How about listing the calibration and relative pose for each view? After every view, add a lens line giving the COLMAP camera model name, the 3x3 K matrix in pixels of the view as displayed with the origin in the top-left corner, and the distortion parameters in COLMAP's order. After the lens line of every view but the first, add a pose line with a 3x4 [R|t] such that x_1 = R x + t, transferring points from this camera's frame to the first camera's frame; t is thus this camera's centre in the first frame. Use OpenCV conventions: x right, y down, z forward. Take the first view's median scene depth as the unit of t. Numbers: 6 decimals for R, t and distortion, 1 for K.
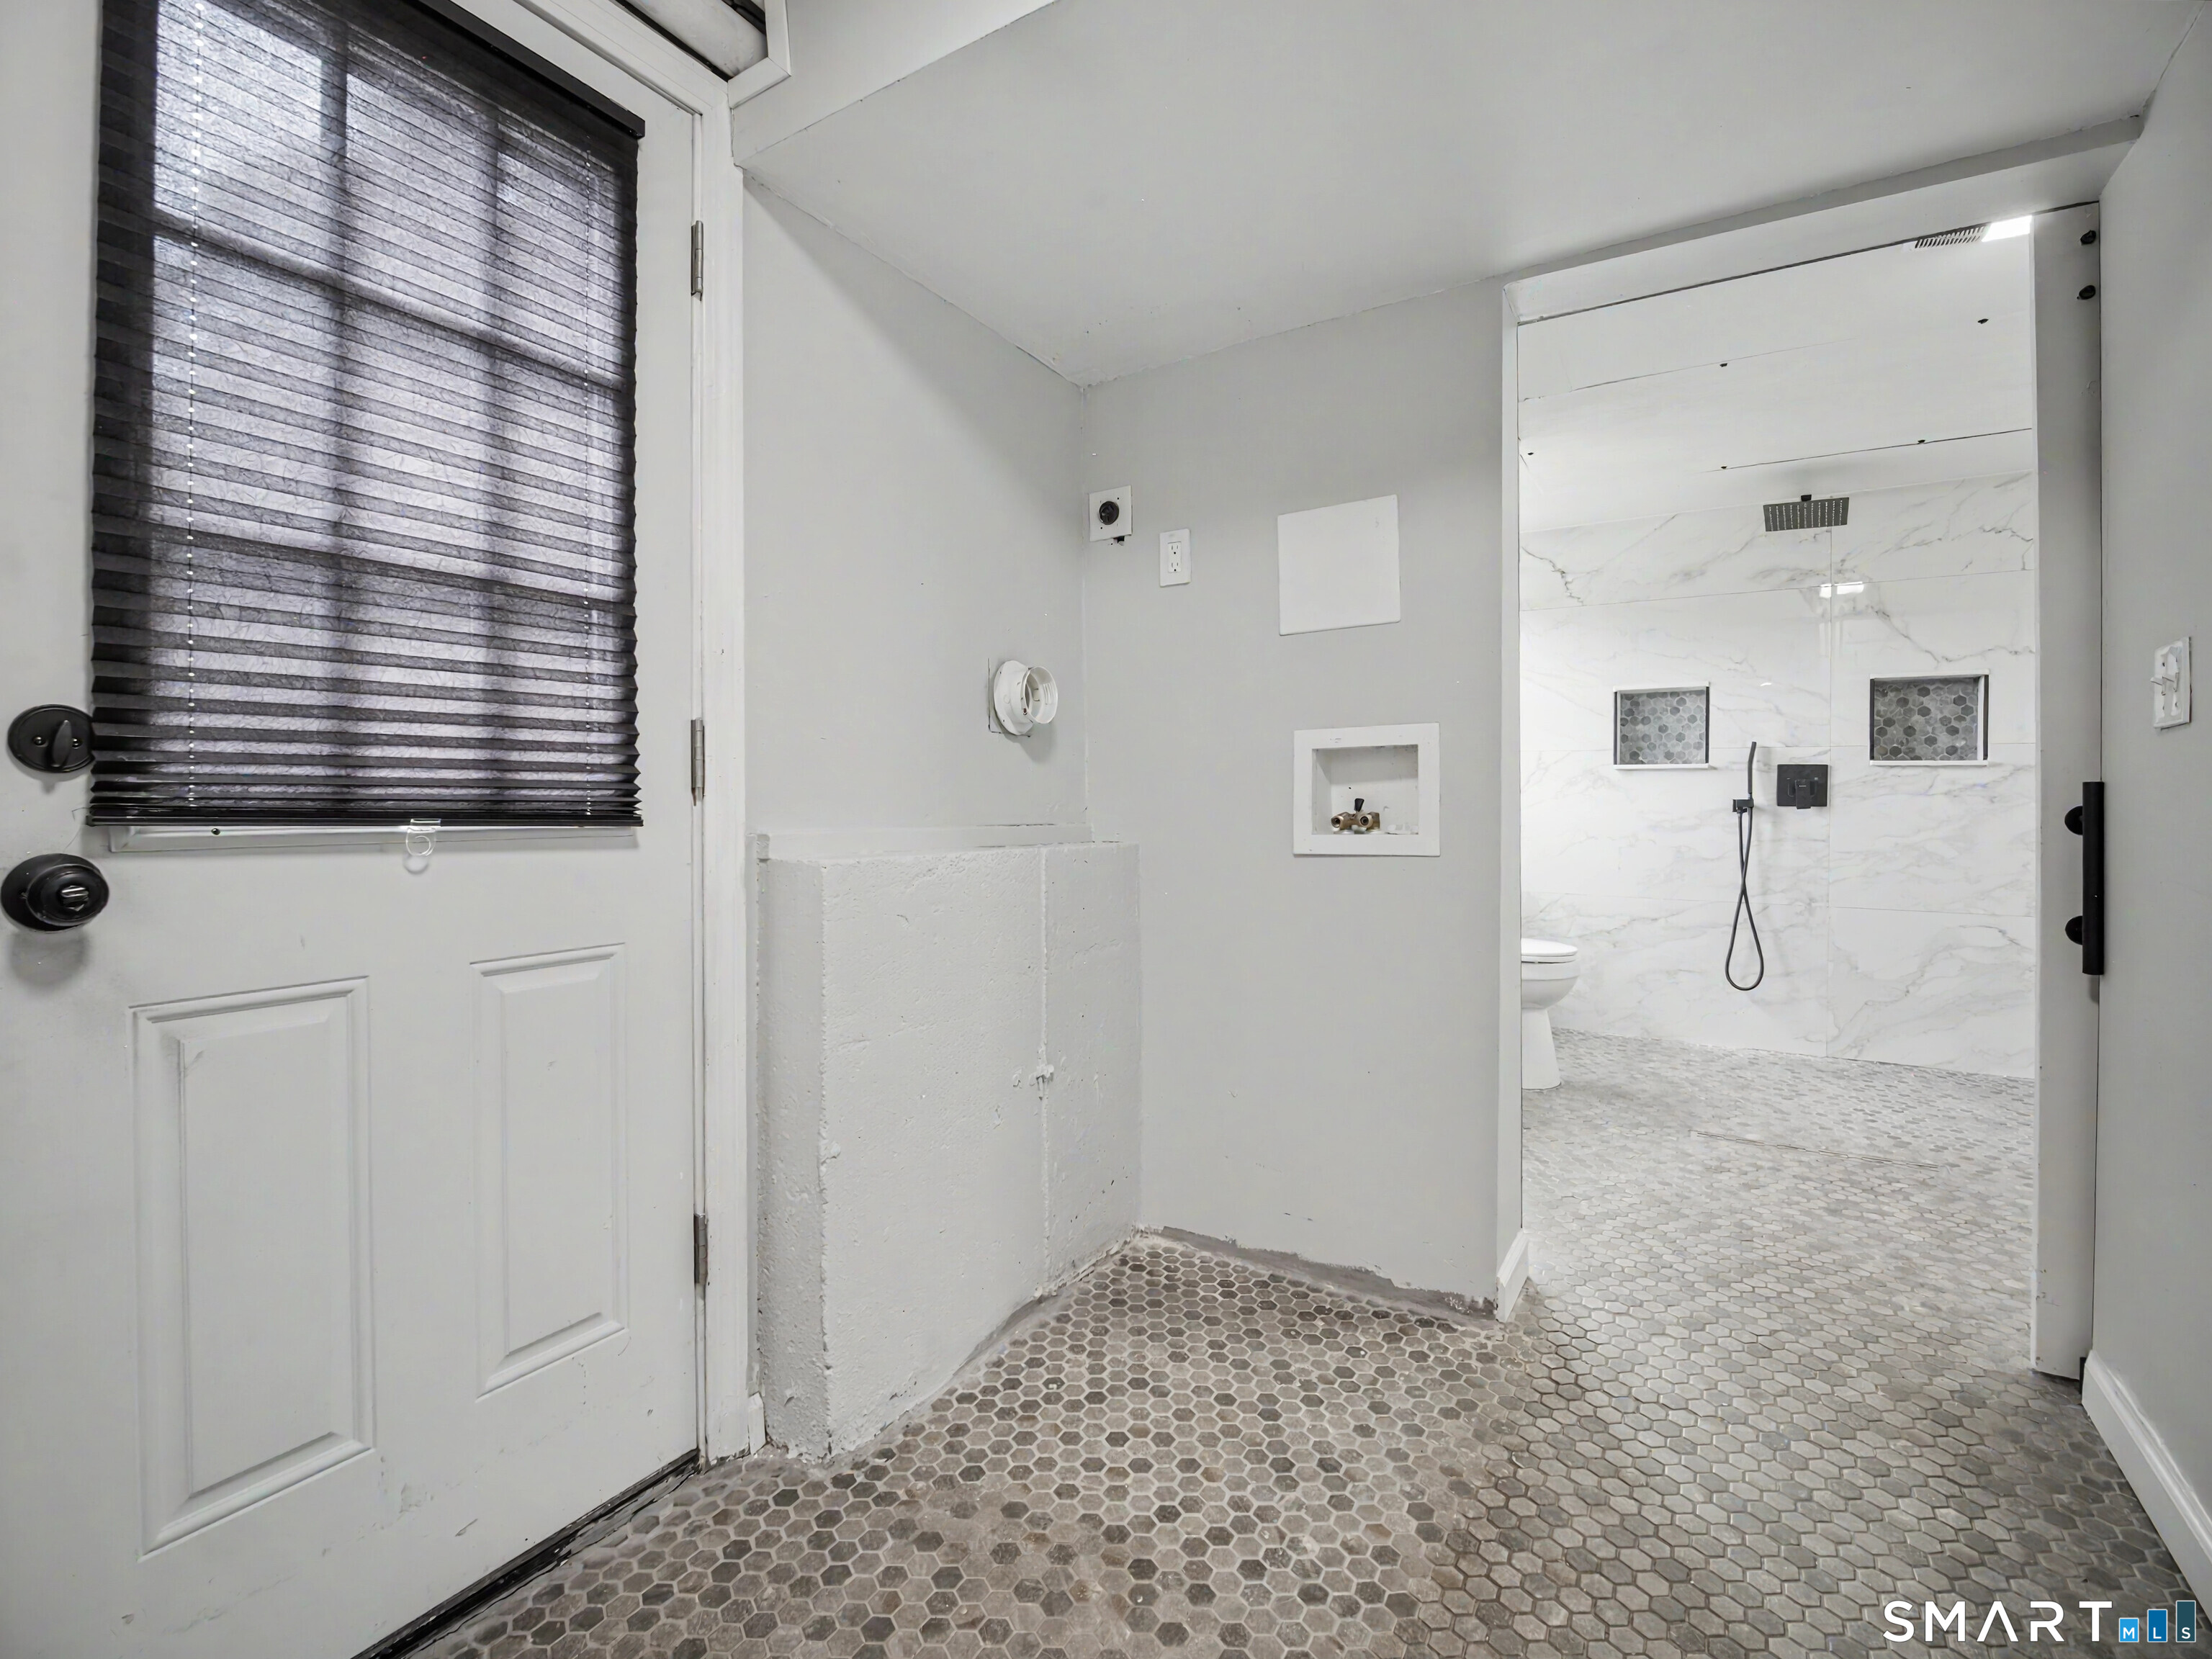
lens RADIAL K [[1009.5, 0, 1119.2], [0, 1009.5, 797.1], [0, 0, 1]] dist [-0.015010, -0.000560]
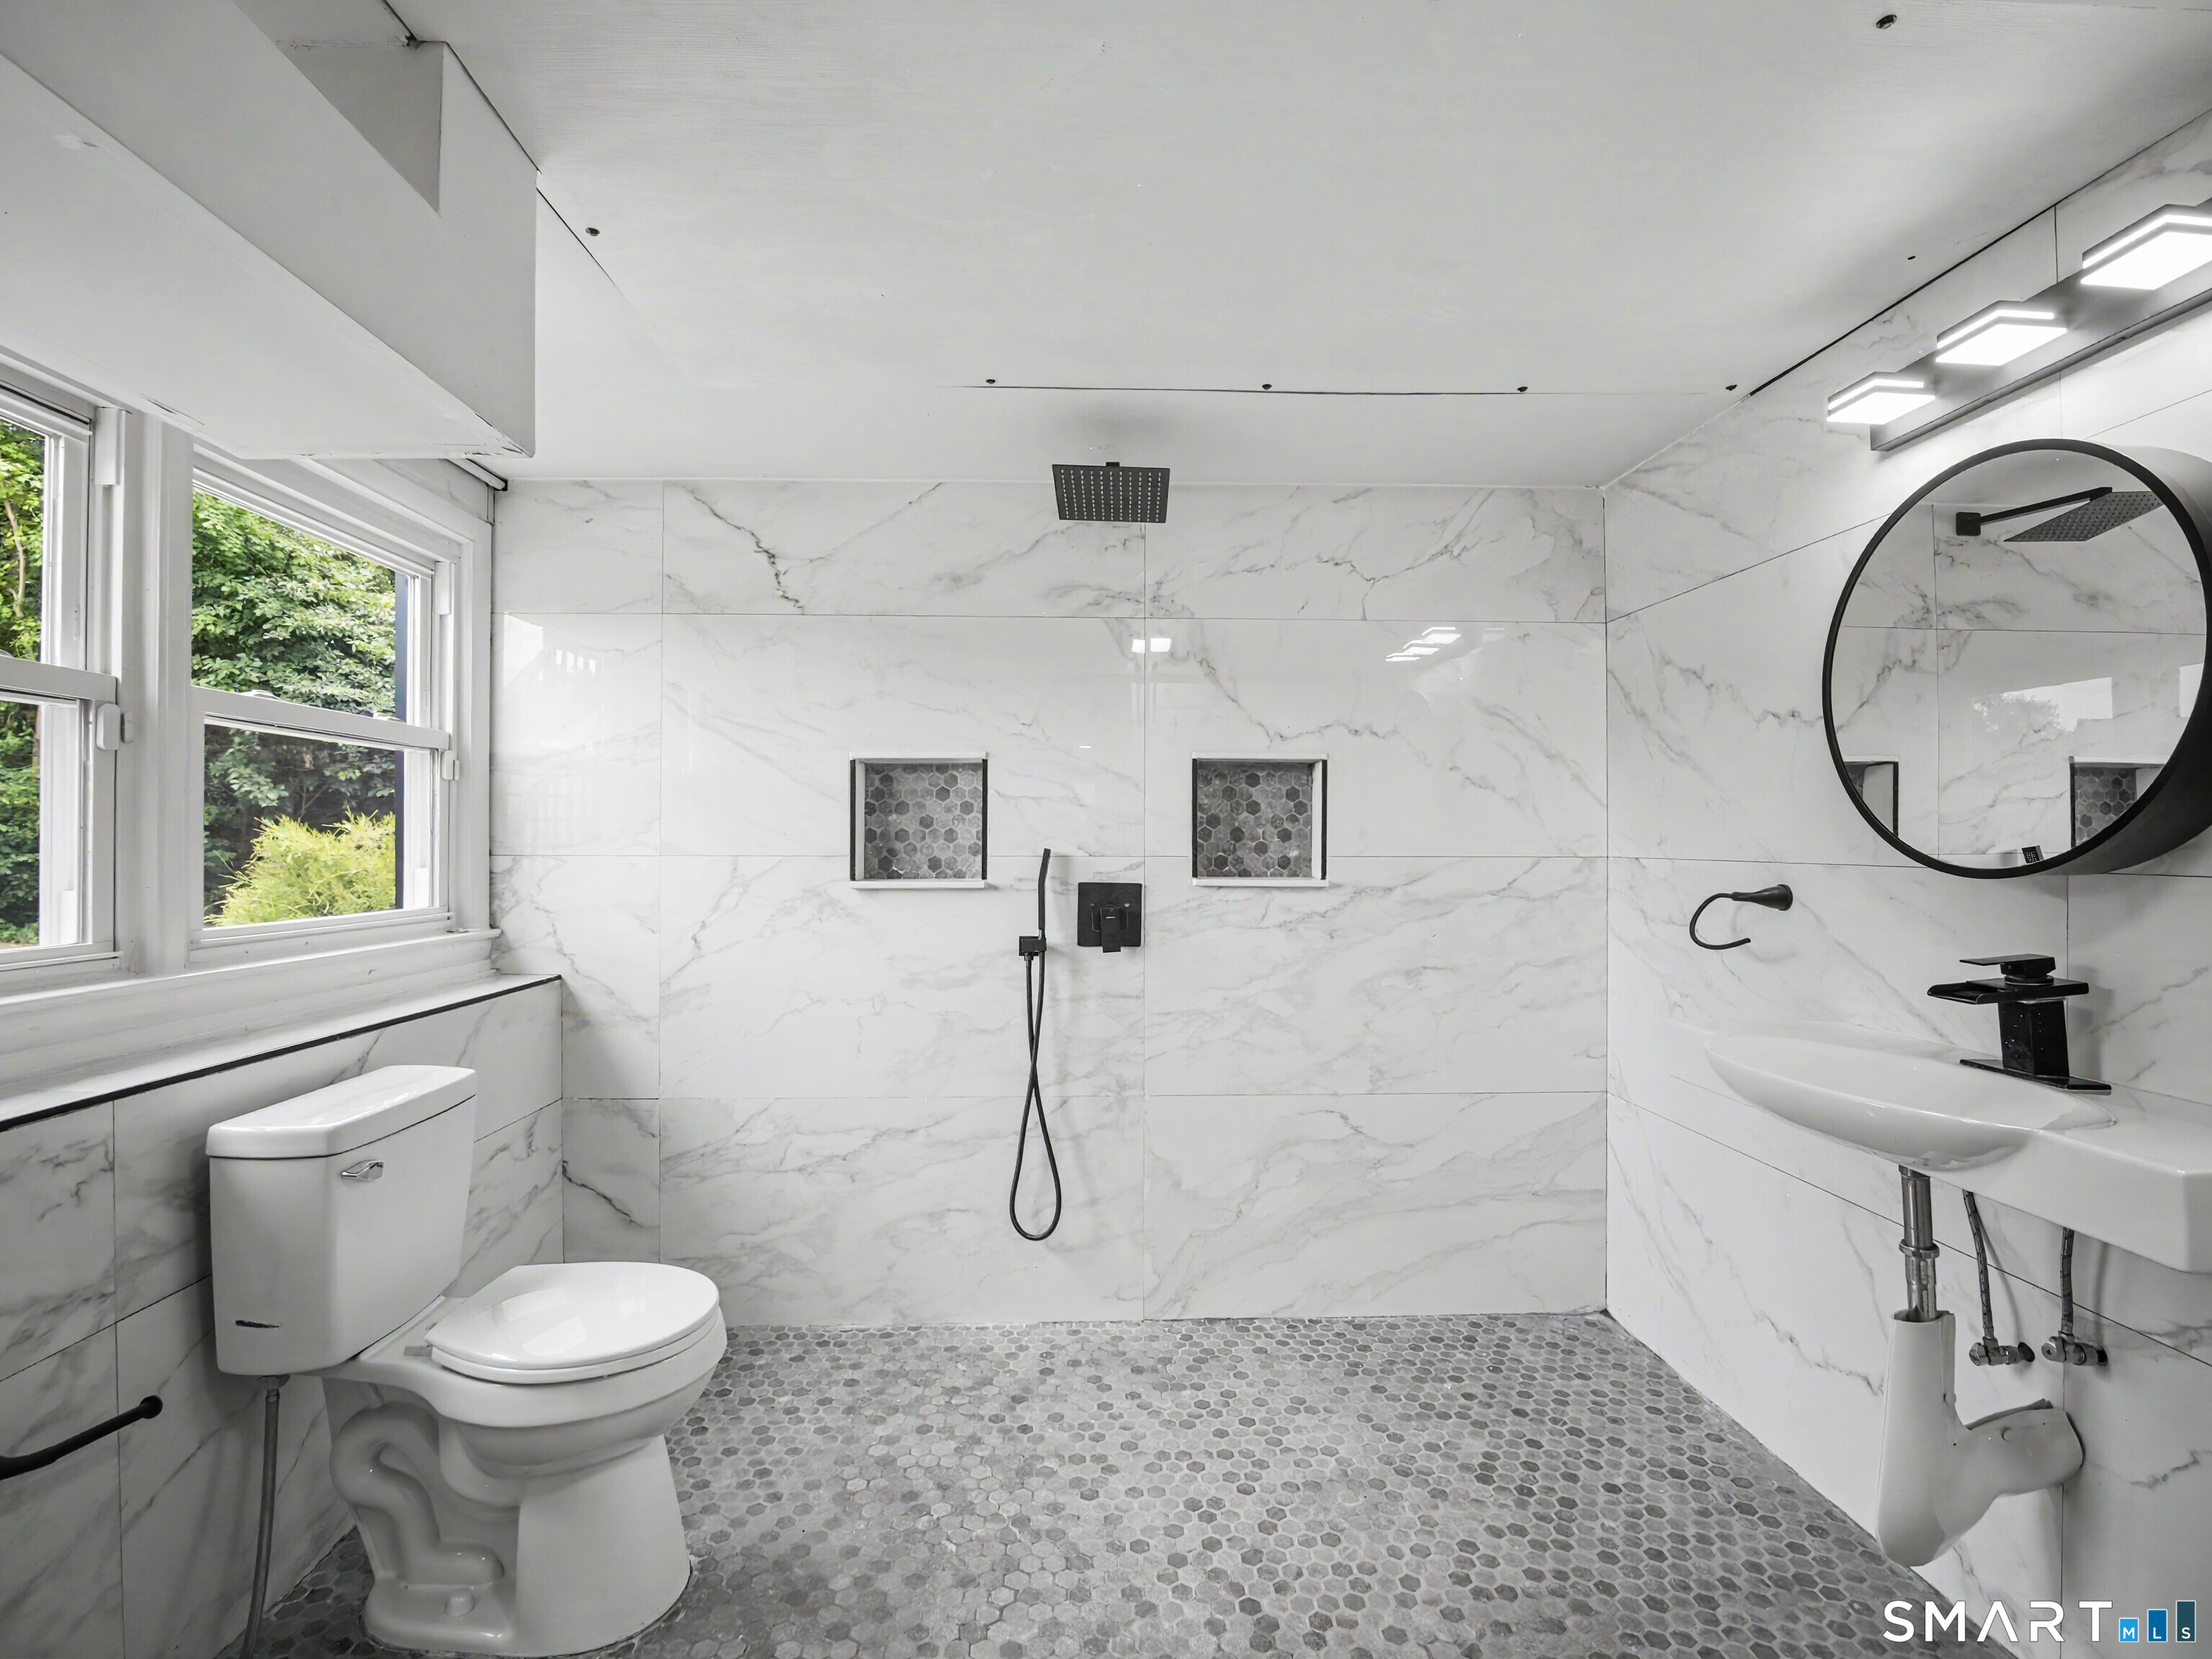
lens RADIAL K [[1009.5, 0, 1109.8], [0, 1009.5, 829.4], [0, 0, 1]] dist [-0.015010, -0.000560]
pose [[0.833103, 0.002531, 0.553113, 0.311821], [0.005428, 0.999904, -0.012752, -0.059468], [-0.553092, 0.013626, 0.833009, 0.442645]]
